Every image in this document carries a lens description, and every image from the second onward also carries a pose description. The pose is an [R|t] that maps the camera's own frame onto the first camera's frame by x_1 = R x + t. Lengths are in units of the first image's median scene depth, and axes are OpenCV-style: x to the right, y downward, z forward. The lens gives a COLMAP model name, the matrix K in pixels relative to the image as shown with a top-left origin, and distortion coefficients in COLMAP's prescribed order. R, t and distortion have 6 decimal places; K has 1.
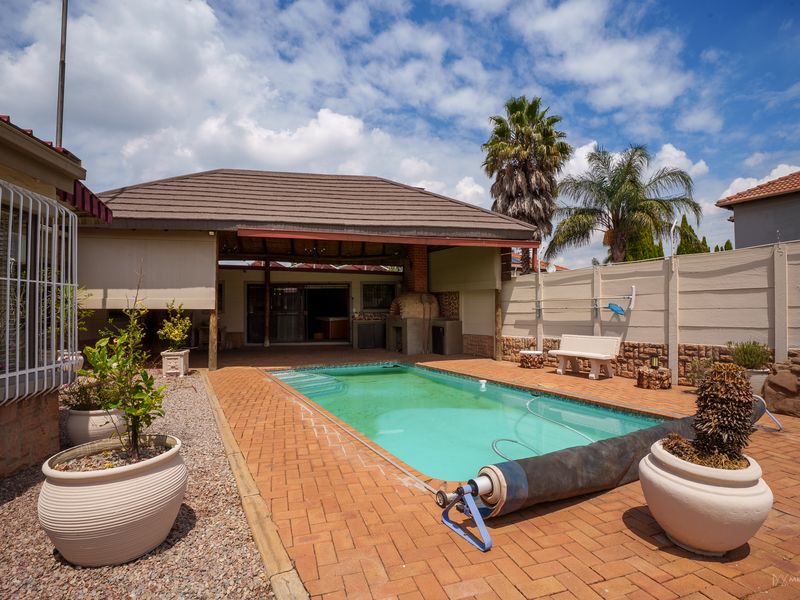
lens RADIAL K [[411.1, 0, 400.0], [0, 411.1, 300.0], [0, 0, 1]] dist [-0.000212, 0.000073]
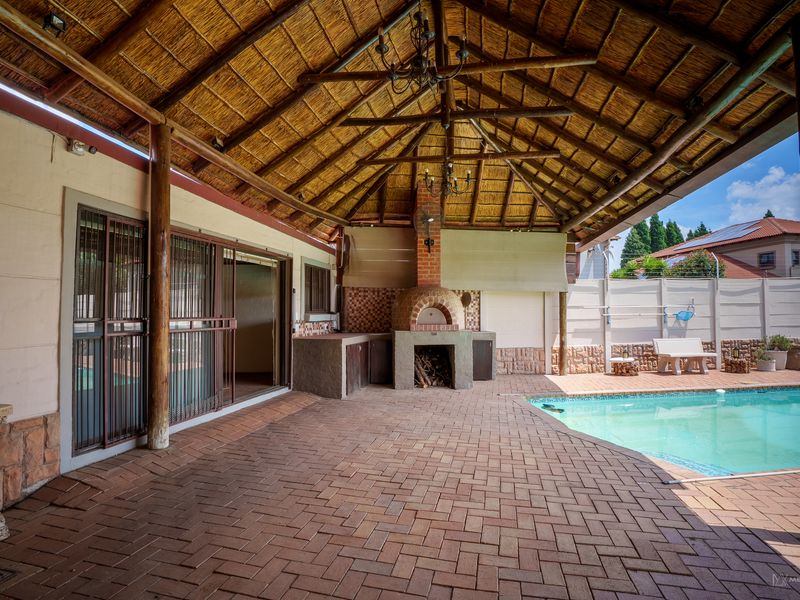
lens RADIAL K [[411.1, 0, 400.0], [0, 411.1, 300.0], [0, 0, 1]] dist [-0.000212, 0.000073]
pose [[0.368429, 0.043343, 0.928645, -0.927827], [-0.016781, 0.999060, -0.039971, 0.036035], [-0.929505, -0.000857, 0.368810, 1.292458]]
